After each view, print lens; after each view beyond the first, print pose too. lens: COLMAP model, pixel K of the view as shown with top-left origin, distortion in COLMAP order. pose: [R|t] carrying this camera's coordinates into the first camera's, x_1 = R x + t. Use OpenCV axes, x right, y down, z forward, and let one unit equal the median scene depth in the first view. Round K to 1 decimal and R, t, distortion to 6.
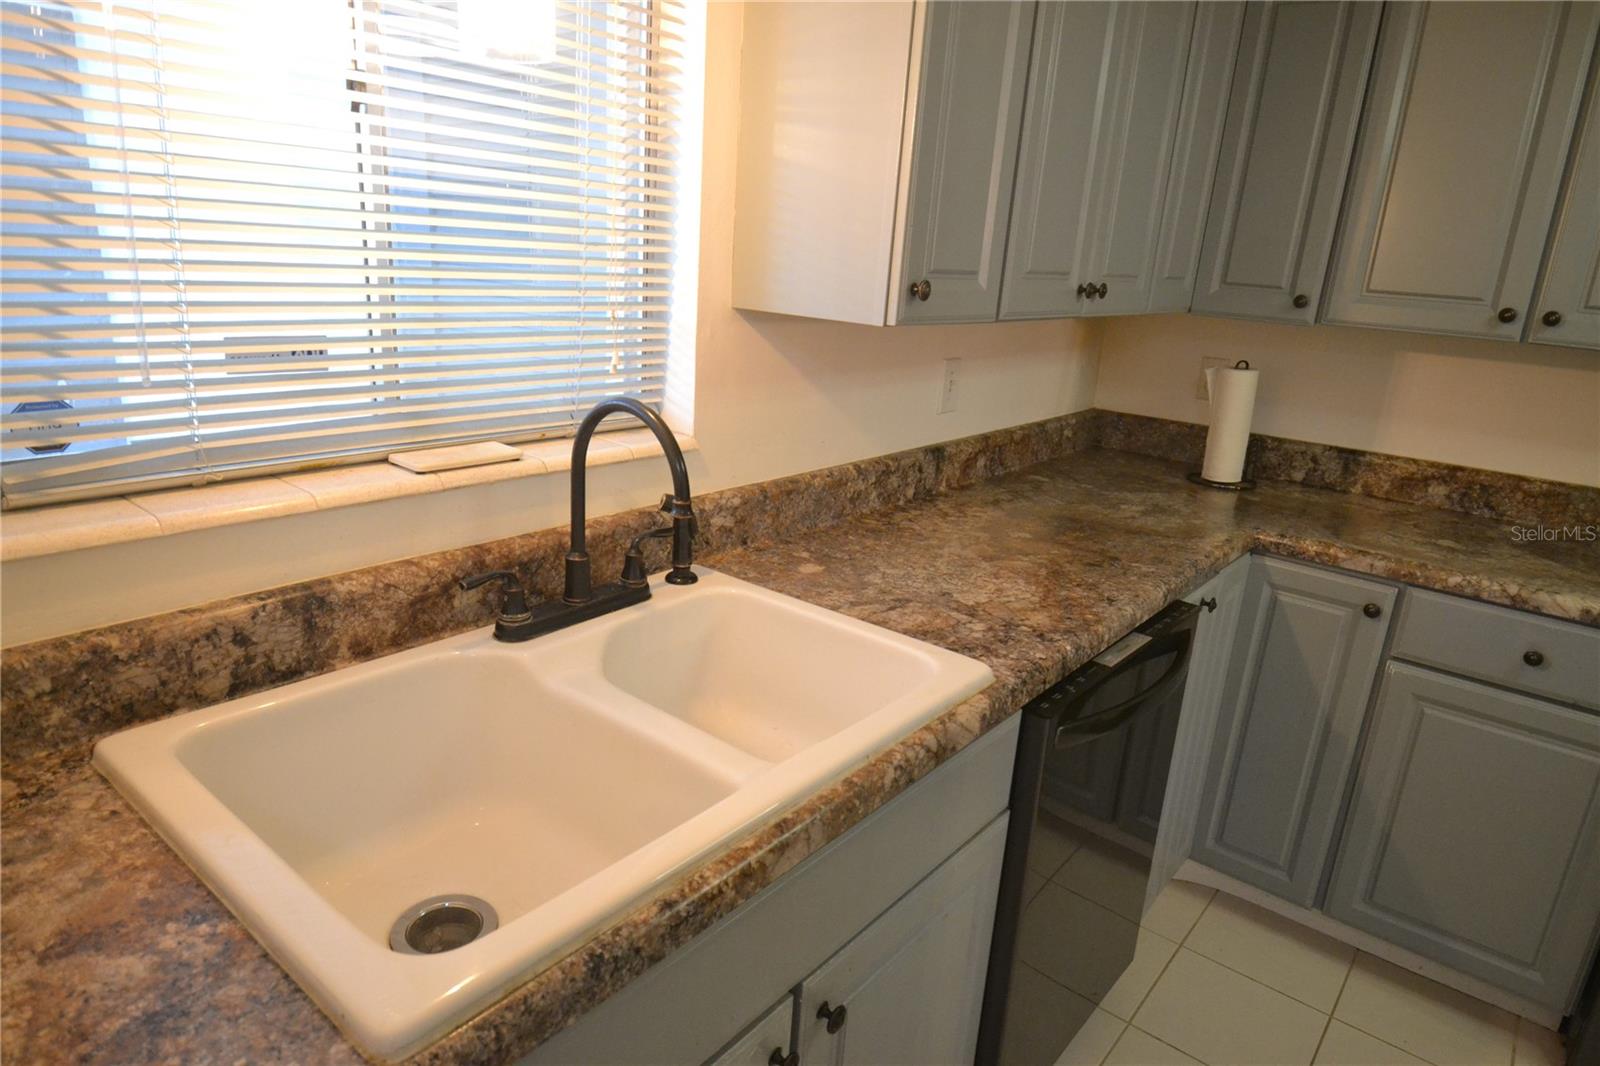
lens RADIAL K [[964.7, 0, 793.9], [0, 964.7, 532.6], [0, 0, 1]] dist [0.048327, -0.062239]
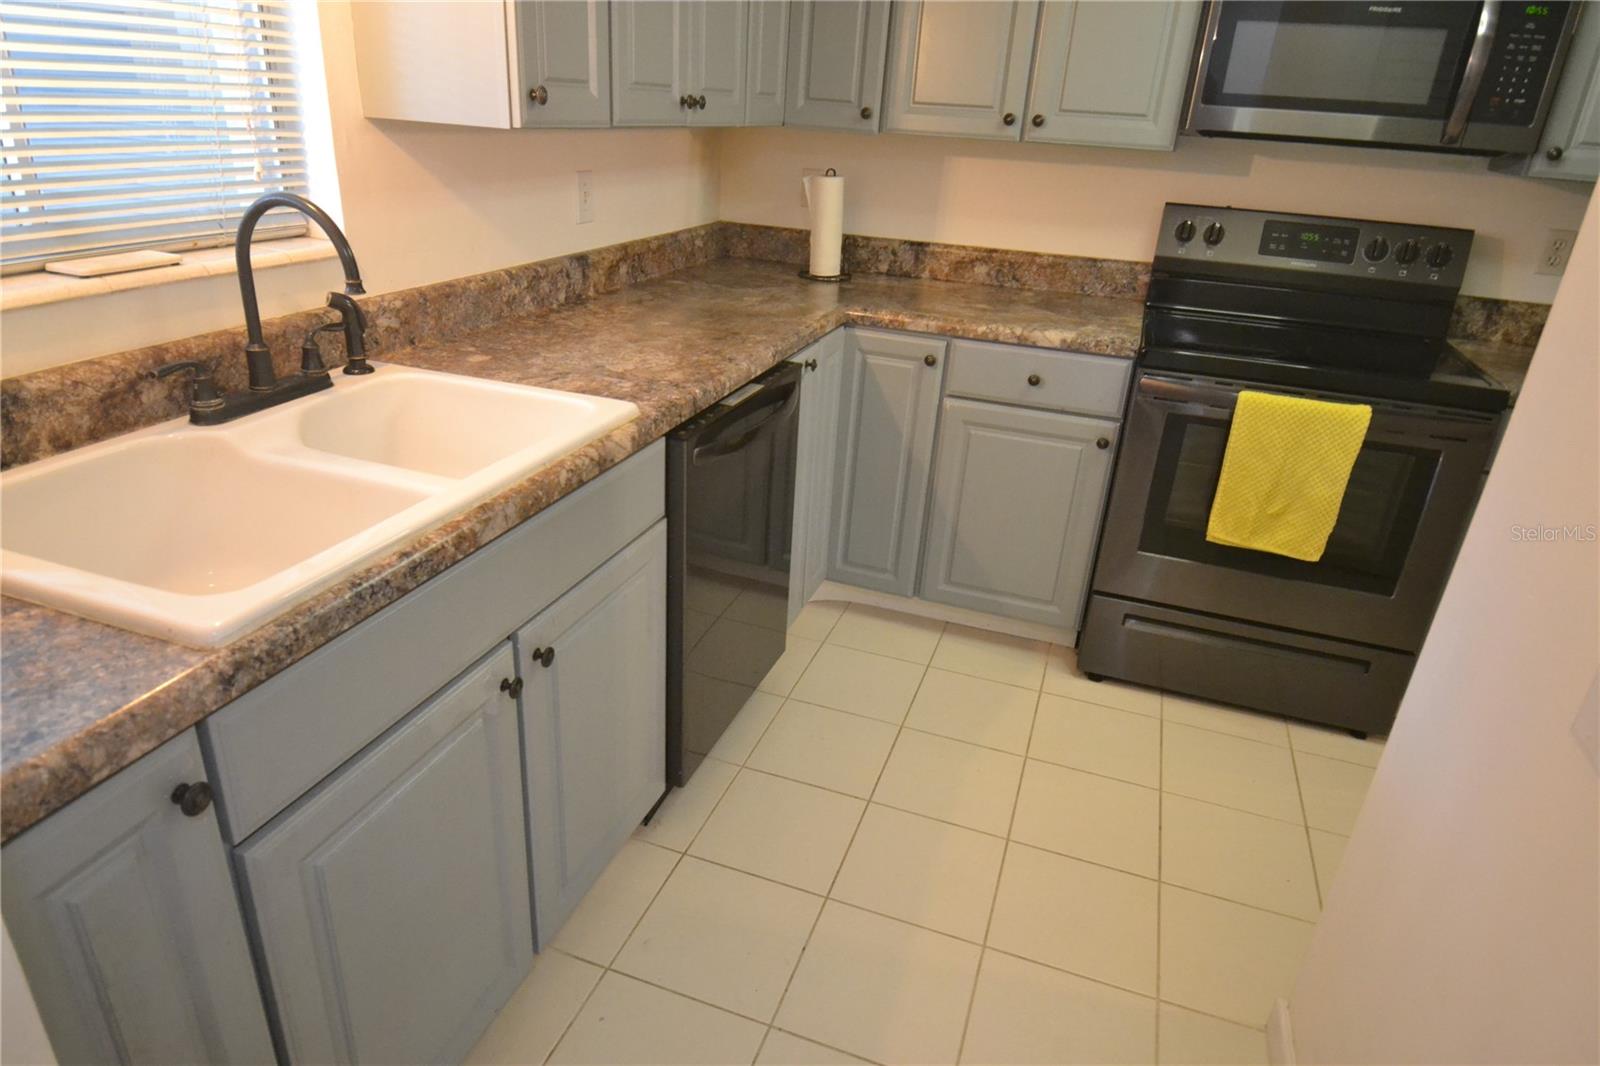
lens RADIAL K [[964.7, 0, 793.9], [0, 964.7, 532.6], [0, 0, 1]] dist [0.048327, -0.062239]
pose [[0.940437, -0.147115, 0.306490, -0.013589], [0.099904, 0.981308, 0.164480, 0.087223], [-0.324958, -0.124063, 0.937556, -0.220249]]
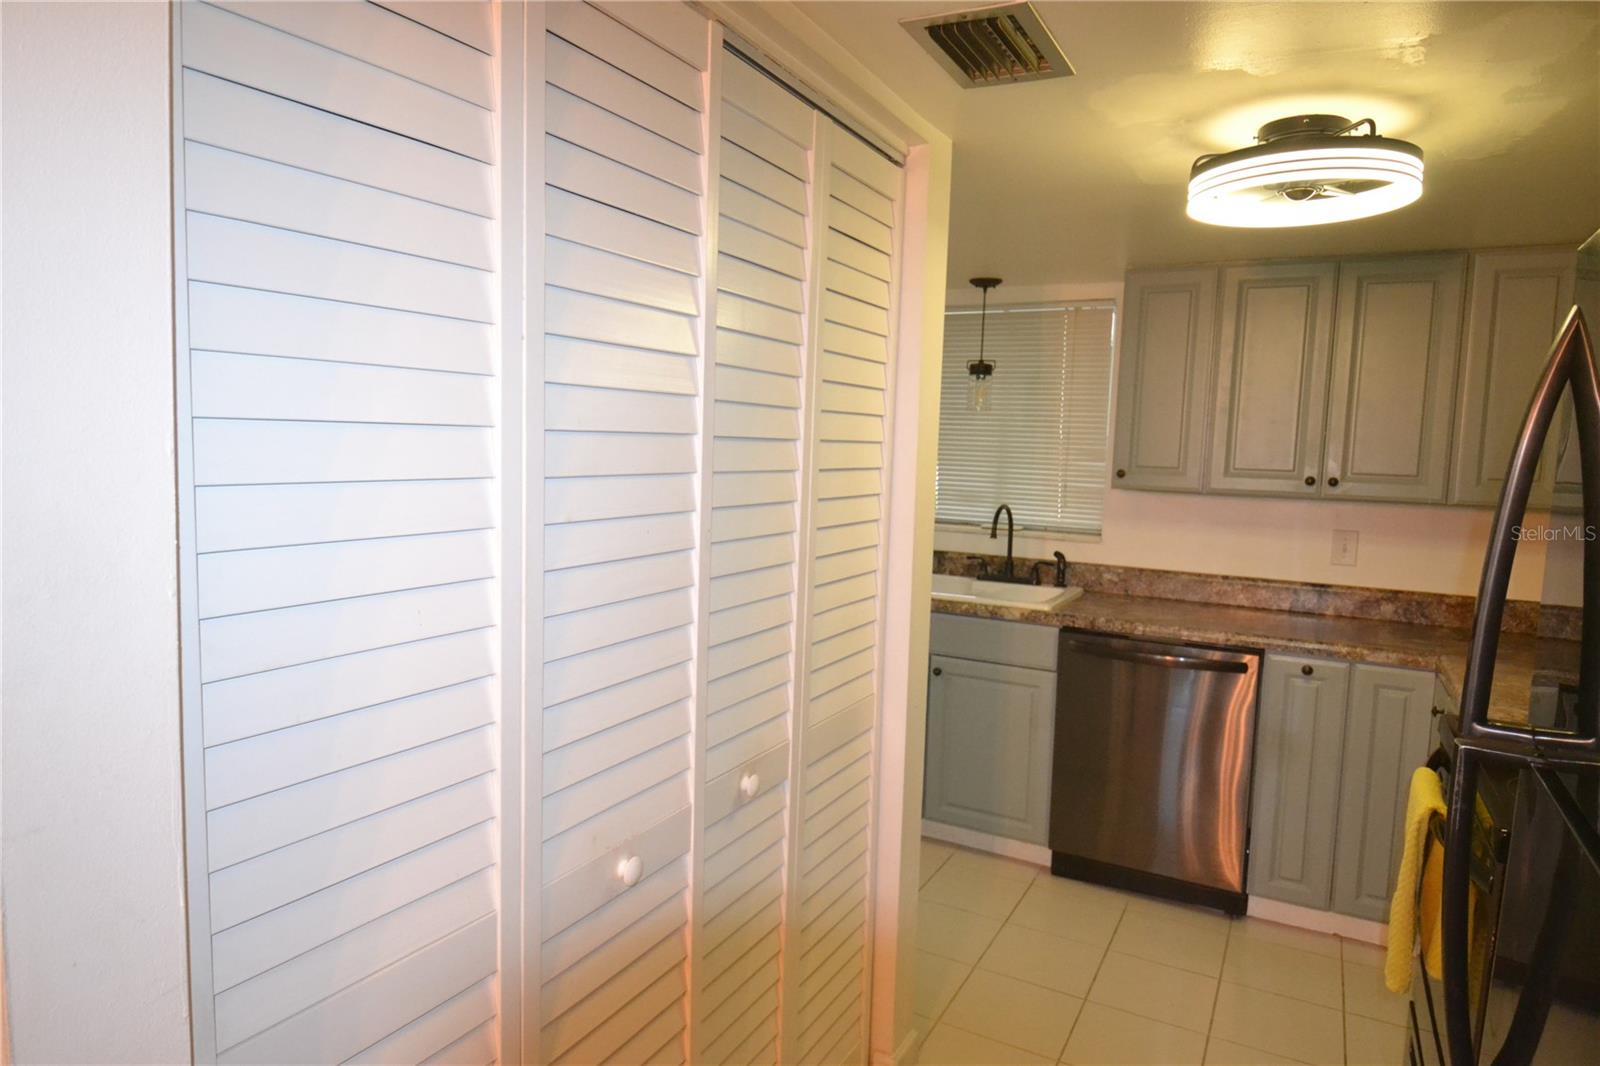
lens RADIAL K [[964.7, 0, 793.9], [0, 964.7, 532.6], [0, 0, 1]] dist [0.048327, -0.062239]
pose [[0.195053, 0.036027, -0.980131, 1.991228], [-0.300590, 0.953432, -0.024774, 0.166671], [0.933595, 0.299450, 0.196799, -0.169180]]
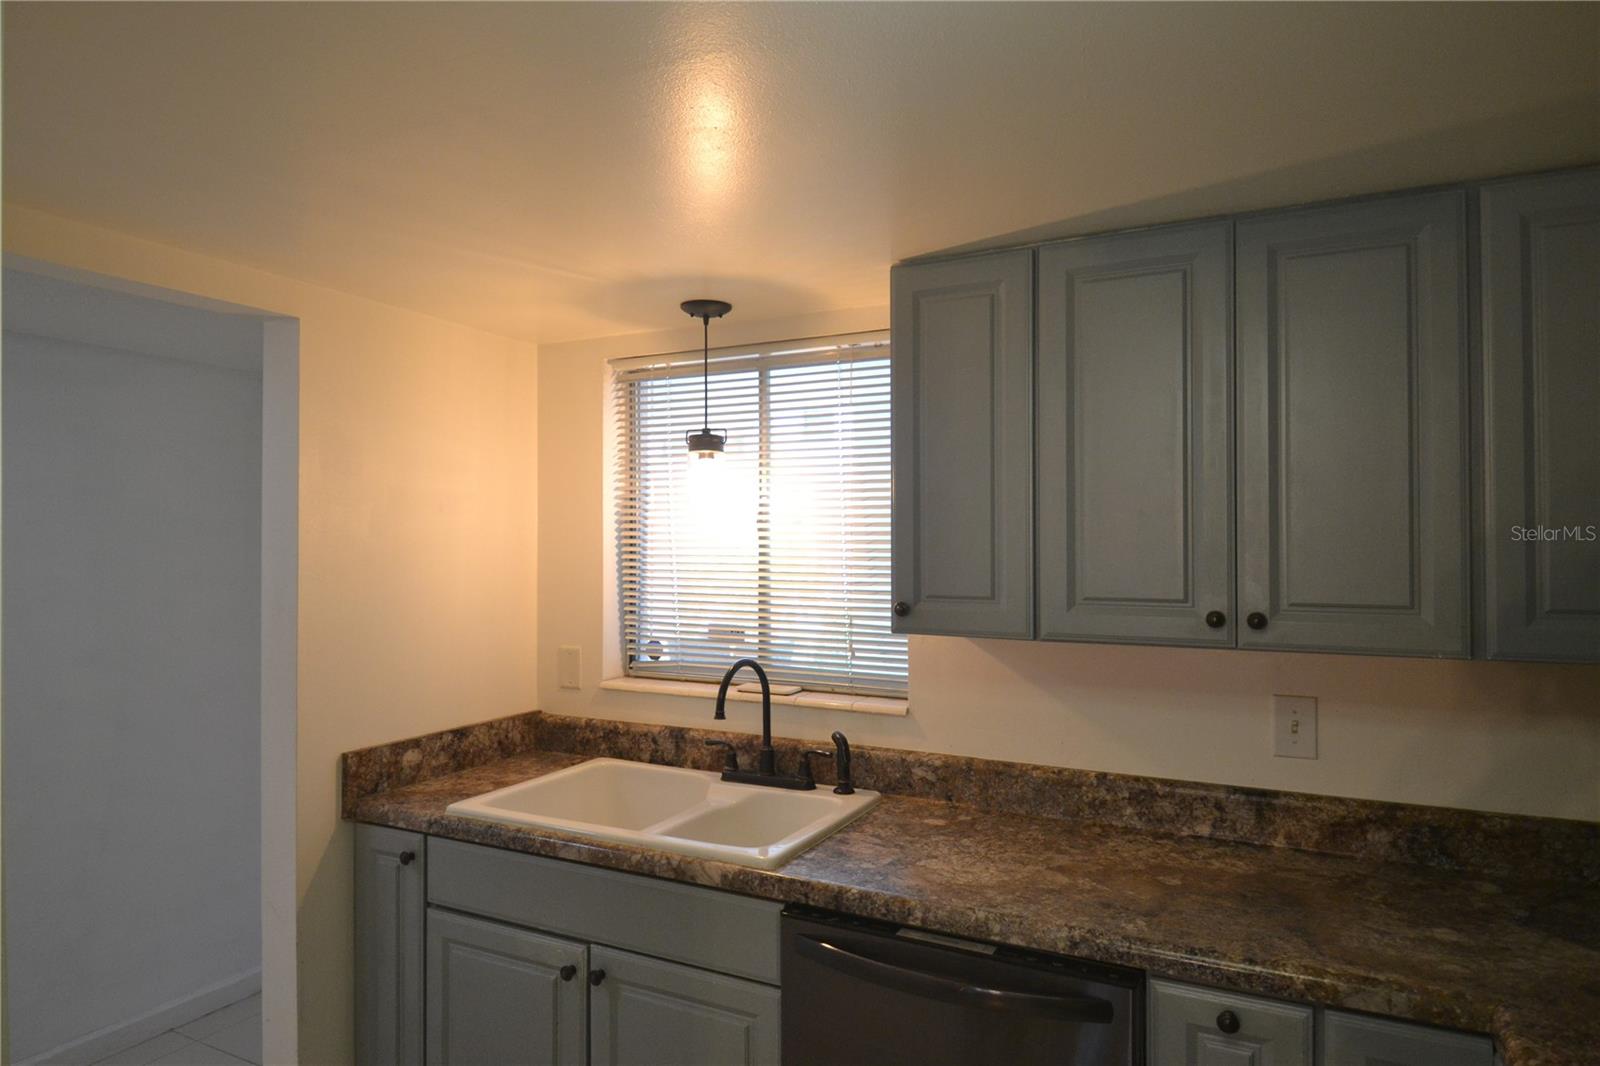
lens RADIAL K [[964.7, 0, 793.9], [0, 964.7, 532.6], [0, 0, 1]] dist [0.048327, -0.062239]
pose [[0.207906, -0.070522, -0.975603, 1.246728], [-0.266348, 0.955627, -0.125838, -0.116547], [0.941187, 0.286013, 0.179897, 0.478548]]
